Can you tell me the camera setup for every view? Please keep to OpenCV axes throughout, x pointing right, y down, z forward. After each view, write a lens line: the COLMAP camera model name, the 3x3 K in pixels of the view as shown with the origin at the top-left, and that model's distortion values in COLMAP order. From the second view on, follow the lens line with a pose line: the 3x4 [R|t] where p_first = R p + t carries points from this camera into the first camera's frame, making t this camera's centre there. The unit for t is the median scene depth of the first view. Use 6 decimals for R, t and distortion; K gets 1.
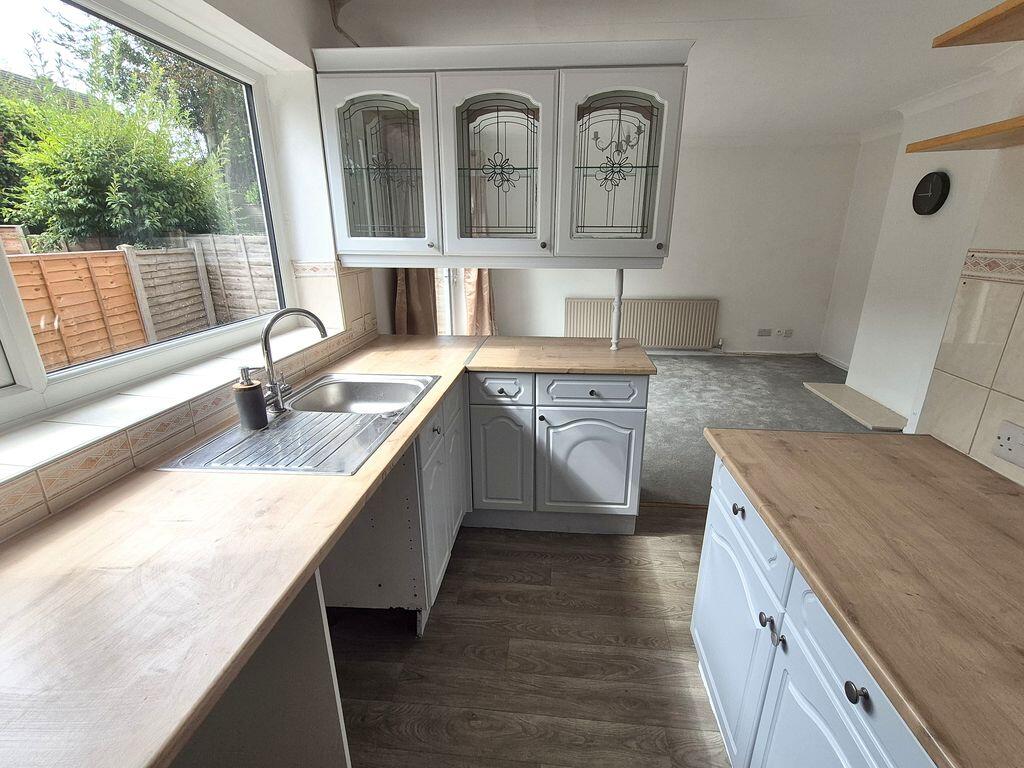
lens RADIAL K [[470.6, 0, 520.8], [0, 470.6, 396.4], [0, 0, 1]] dist [0.002692, 0.000036]
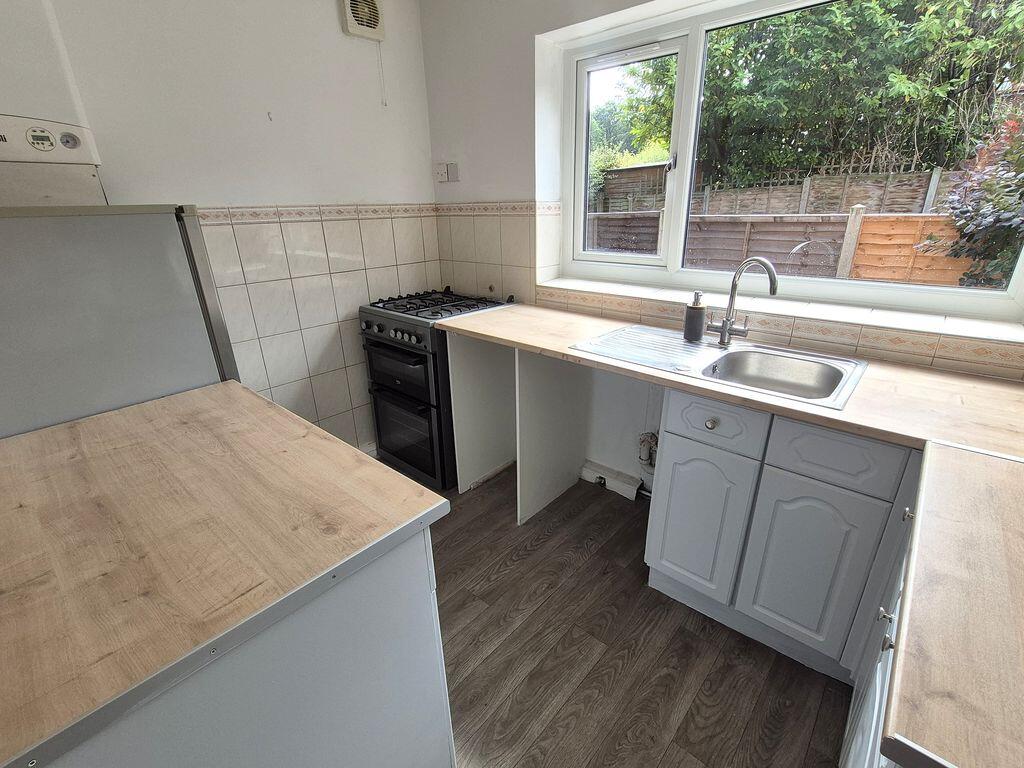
lens RADIAL K [[470.6, 0, 520.8], [0, 470.6, 396.4], [0, 0, 1]] dist [0.002692, 0.000036]
pose [[-0.587524, 0.317291, -0.744407, 0.647527], [-0.249964, 0.803772, 0.539878, -0.345459], [0.769632, 0.503266, -0.392923, 1.070173]]
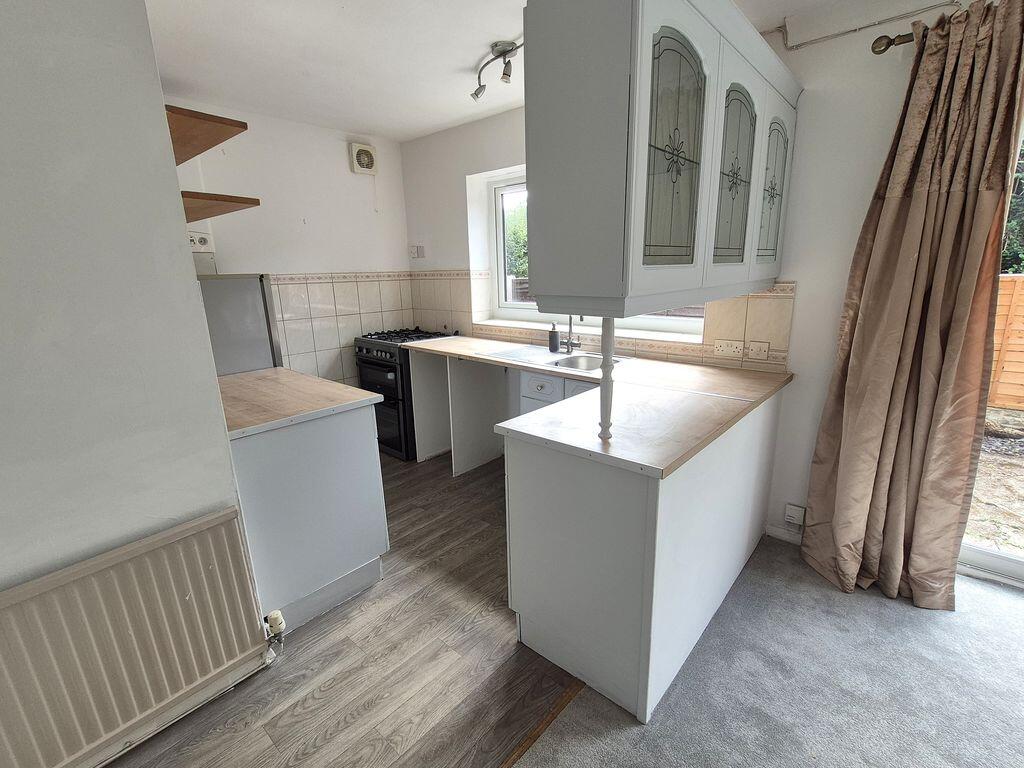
lens RADIAL K [[470.6, 0, 520.8], [0, 470.6, 396.4], [0, 0, 1]] dist [0.002692, 0.000036]
pose [[-0.588149, 0.223129, -0.777364, 1.099162], [-0.248390, 0.864897, 0.436184, -0.578732], [0.769664, 0.449630, -0.453265, 1.714641]]
